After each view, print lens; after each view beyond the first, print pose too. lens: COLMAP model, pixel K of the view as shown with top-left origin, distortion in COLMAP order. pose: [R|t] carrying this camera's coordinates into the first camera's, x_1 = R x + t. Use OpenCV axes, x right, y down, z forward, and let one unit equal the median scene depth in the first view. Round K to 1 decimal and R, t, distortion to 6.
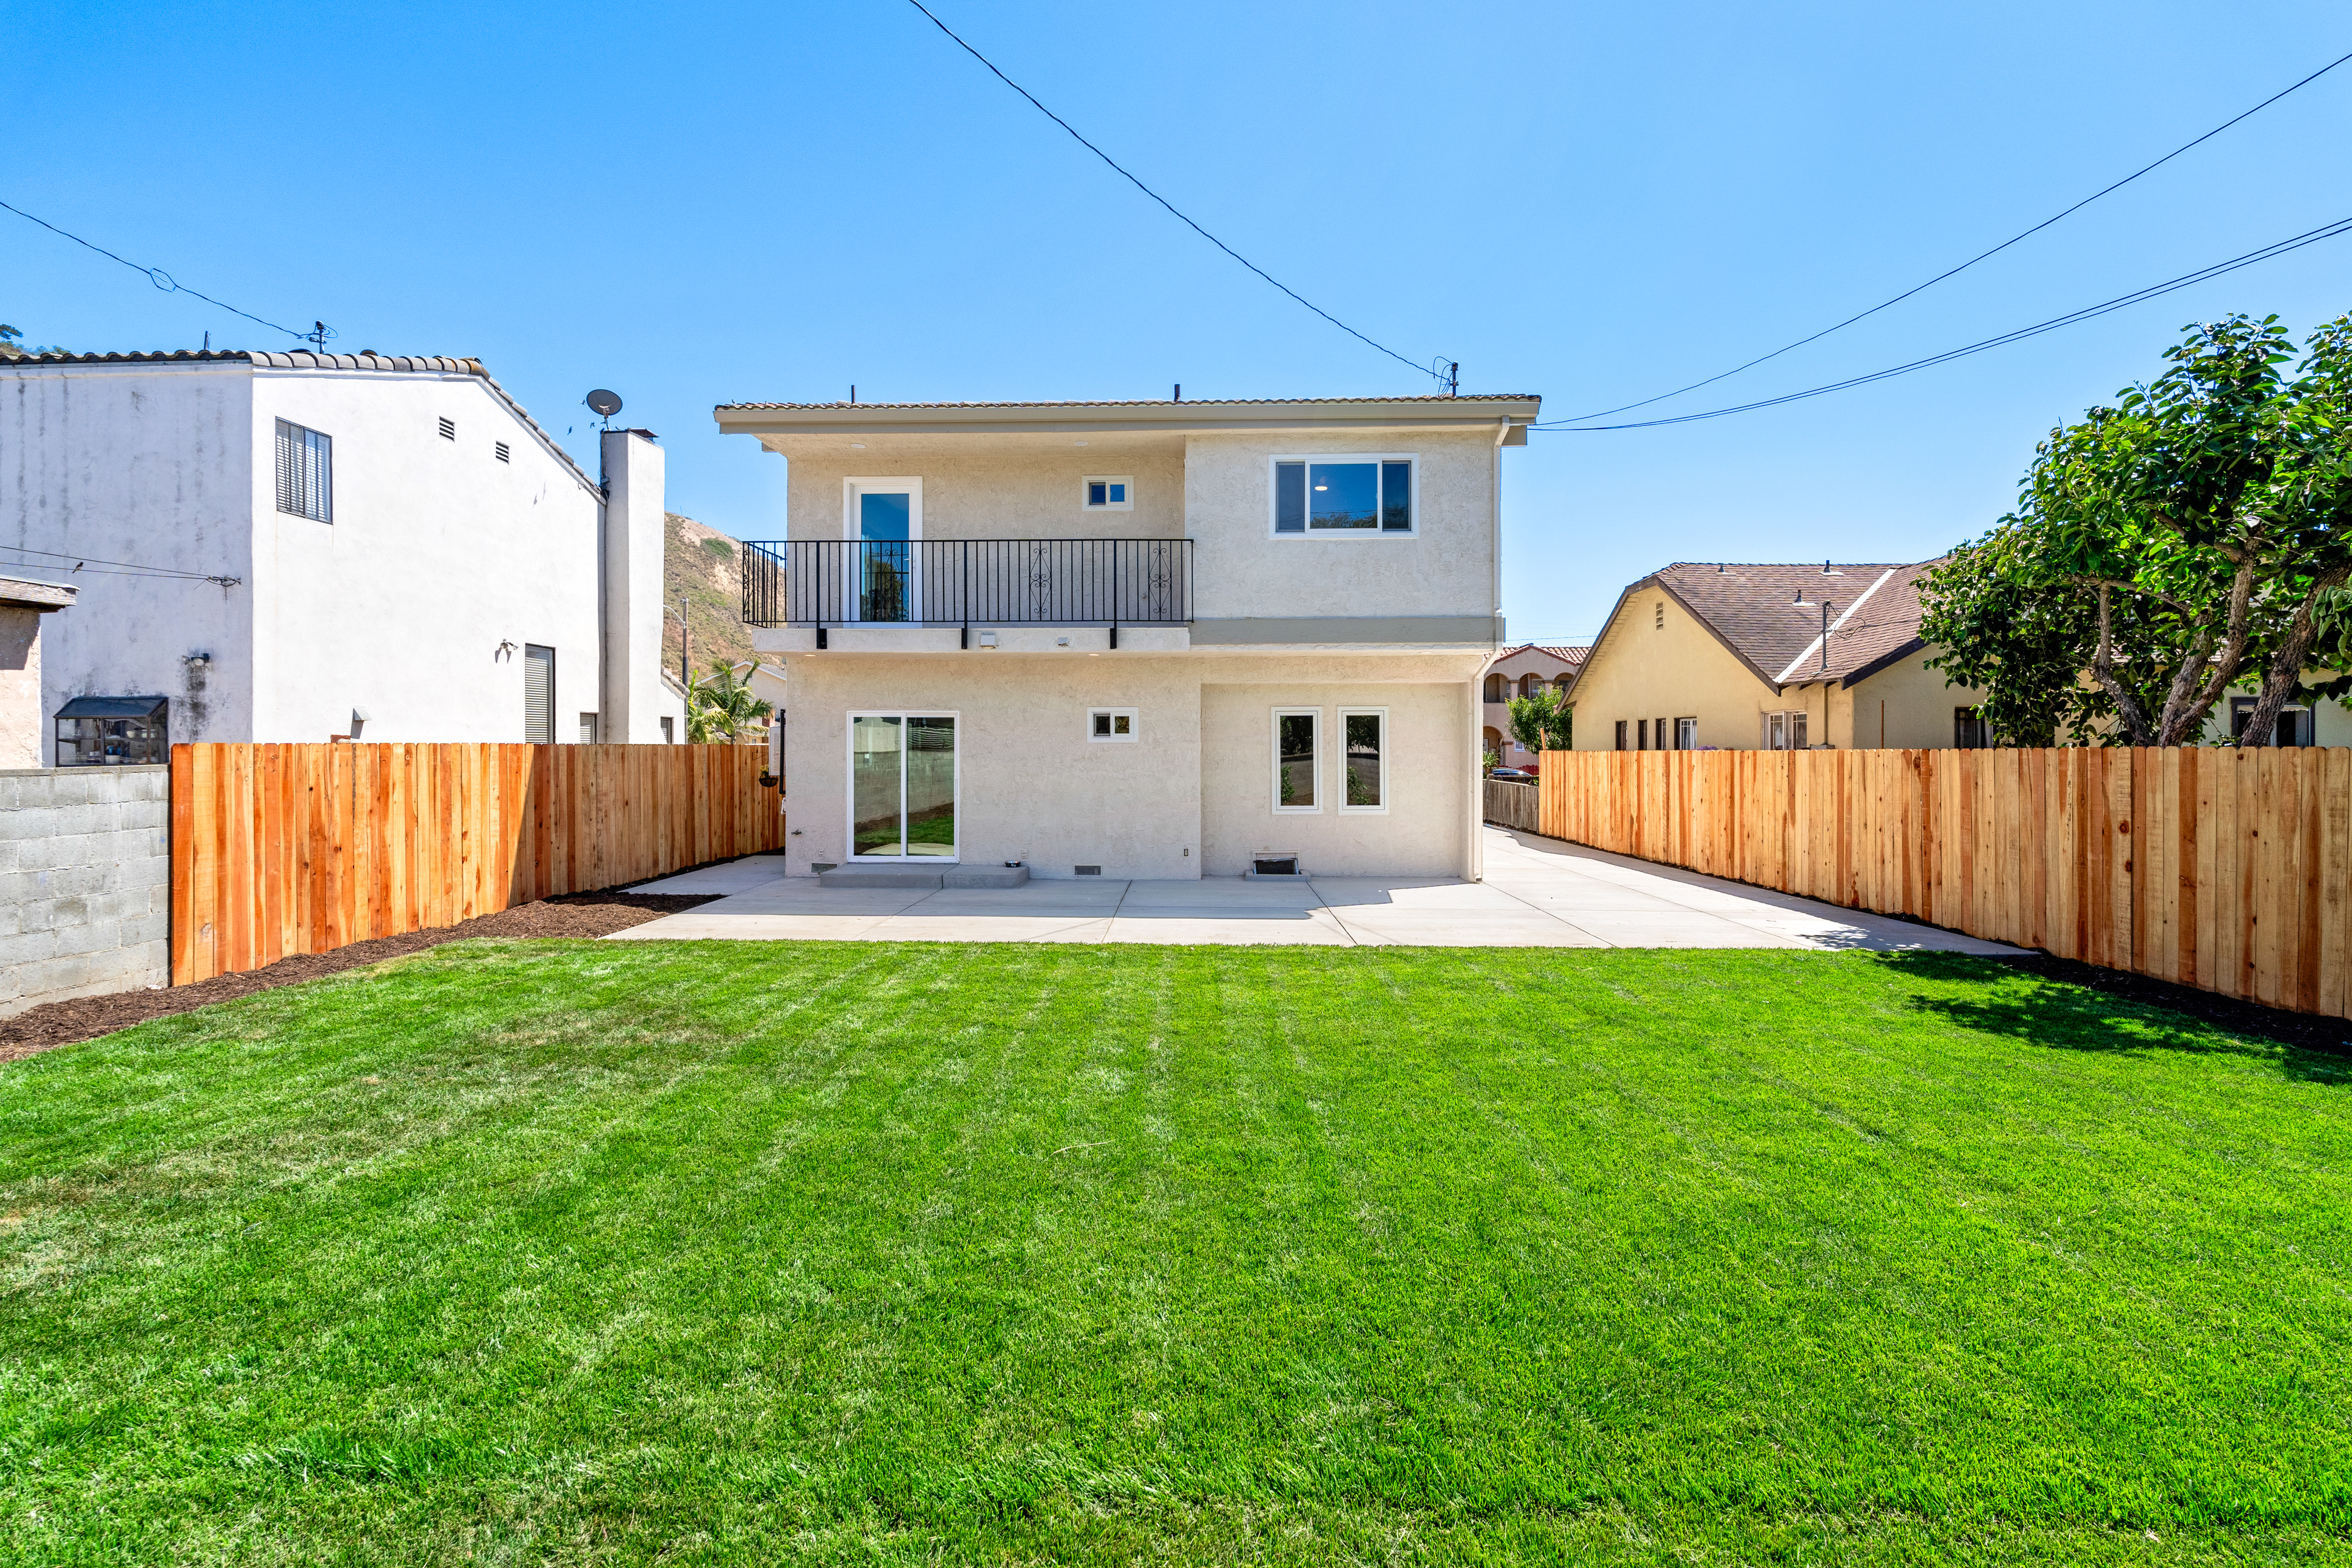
lens RADIAL K [[1035.1, 0, 1177.8], [0, 1035.1, 745.5], [0, 0, 1]] dist [0.000250, -0.001065]
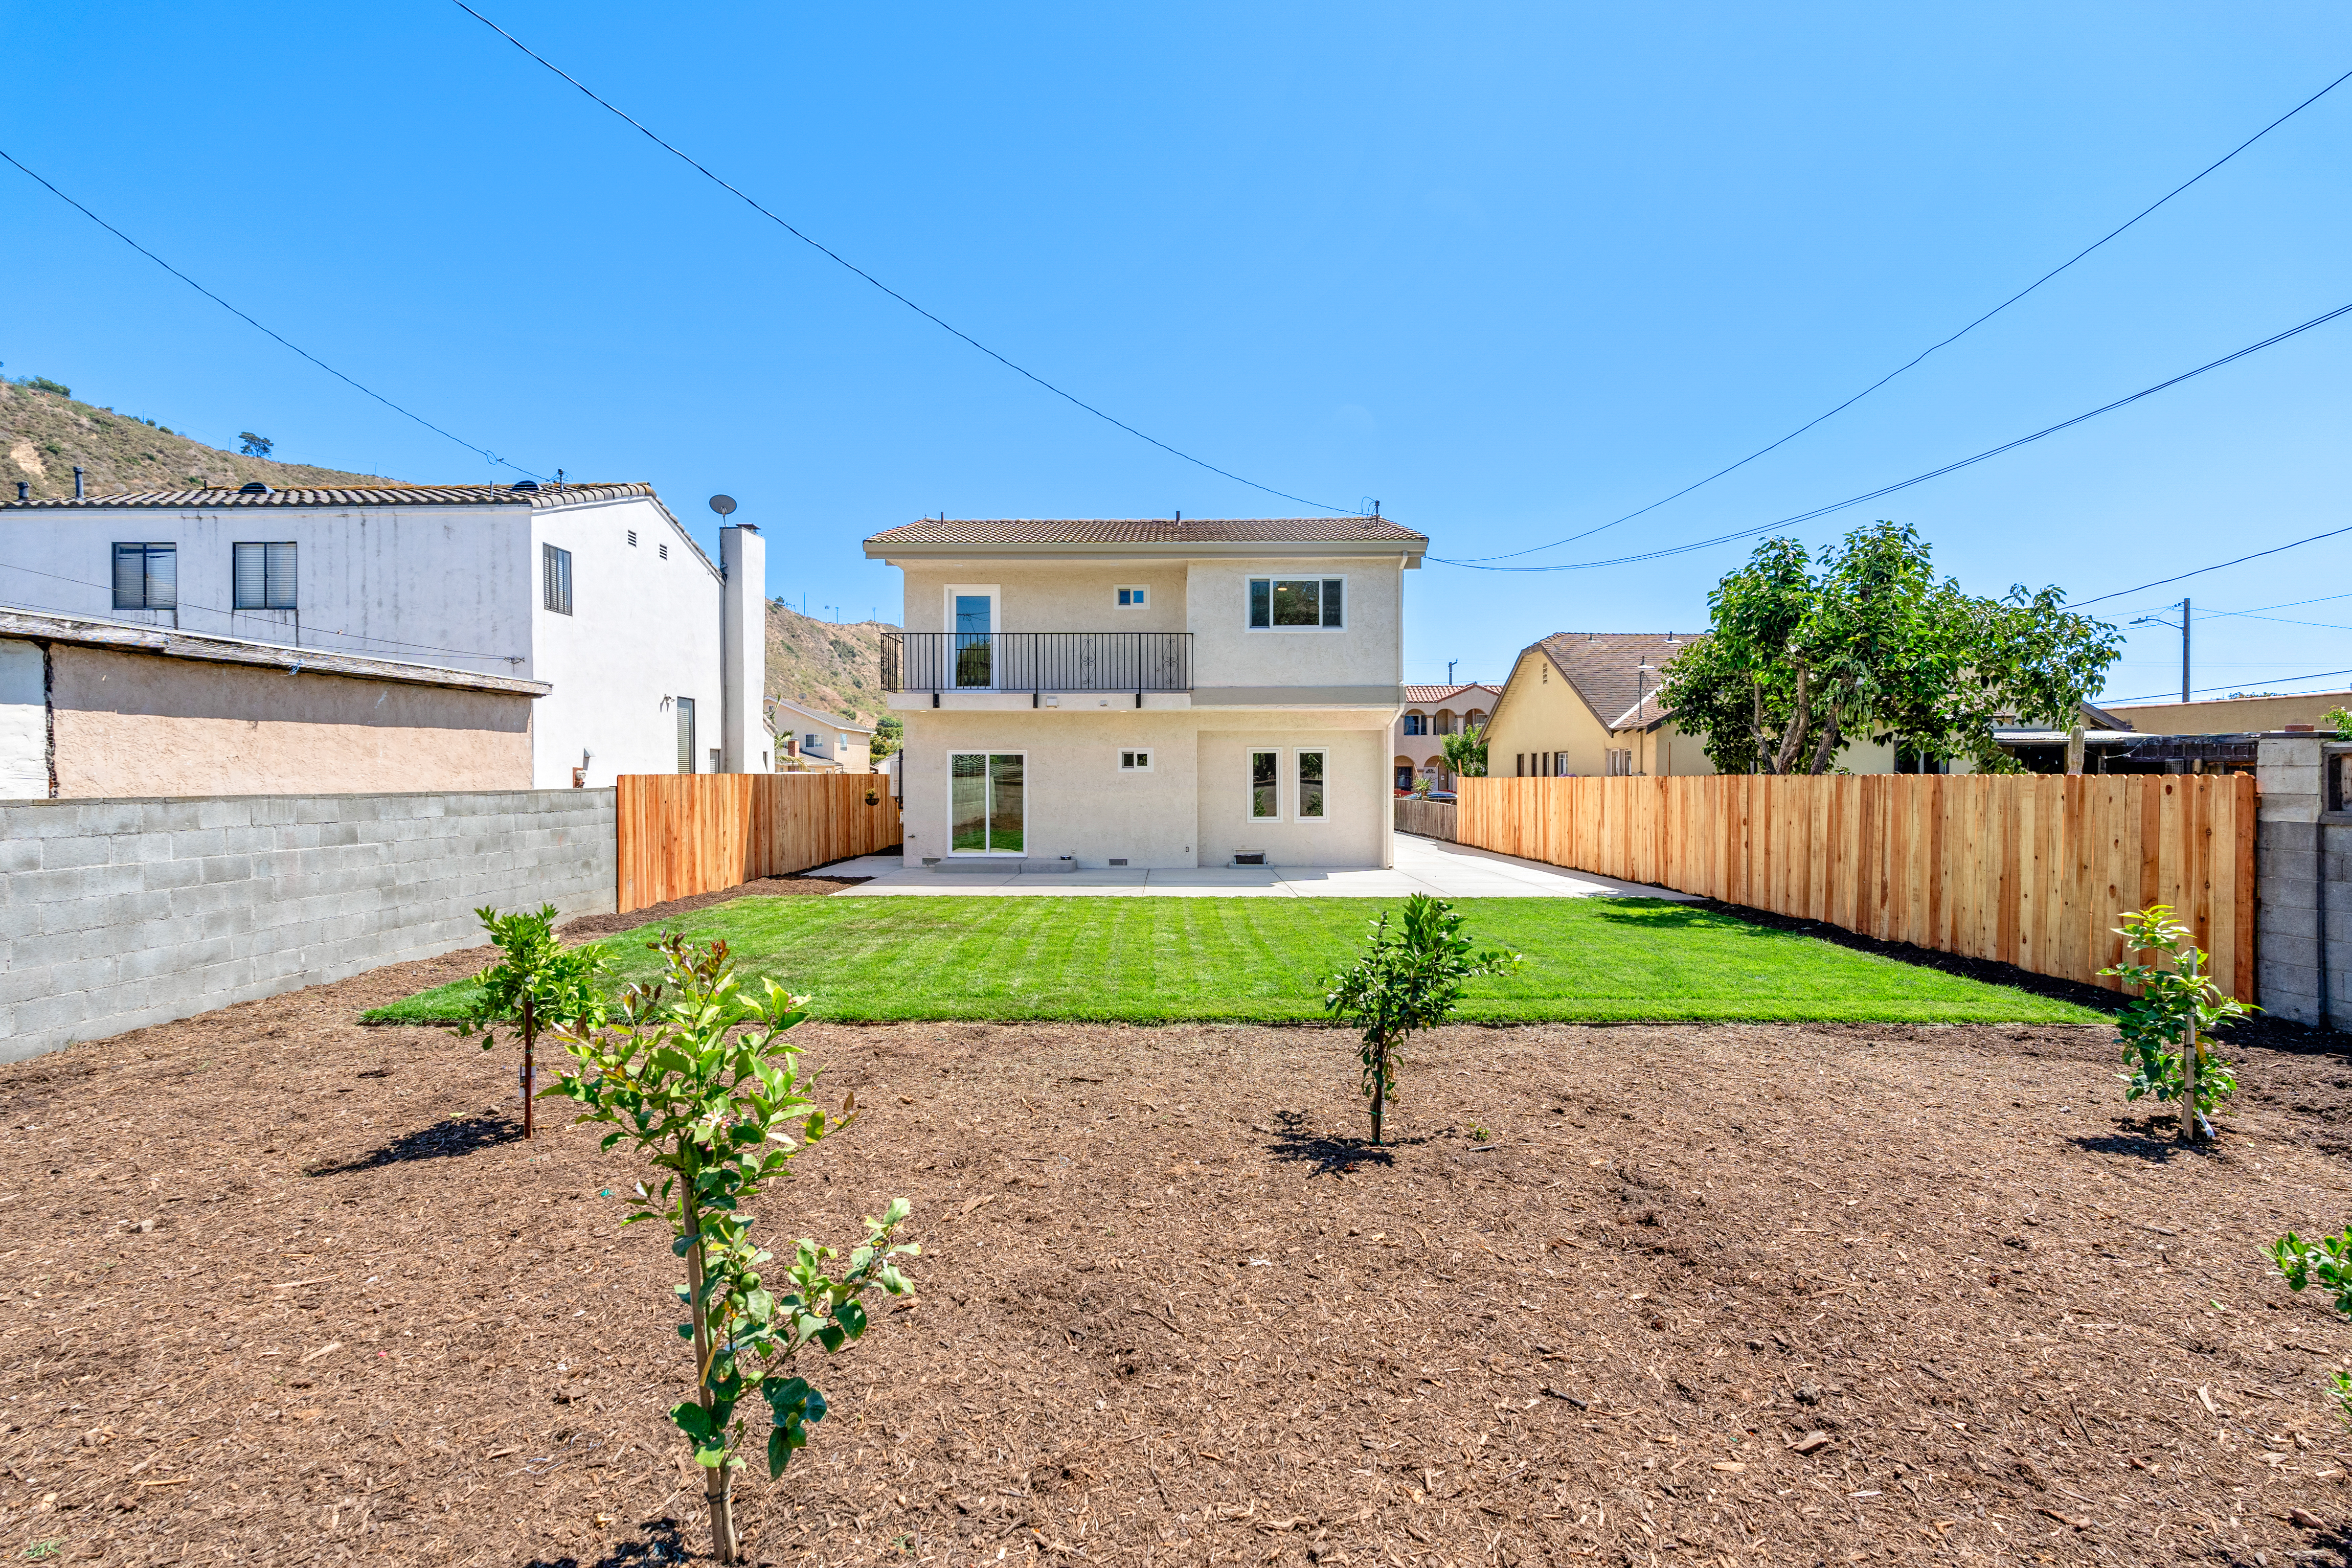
lens RADIAL K [[1035.1, 0, 1173.1], [0, 1035.1, 792.1], [0, 0, 1]] dist [0.000250, -0.001065]
pose [[0.999812, -0.001892, 0.019318, -0.039729], [0.001523, 0.999816, 0.019133, -0.002795], [-0.019350, -0.019100, 0.999630, -0.437393]]
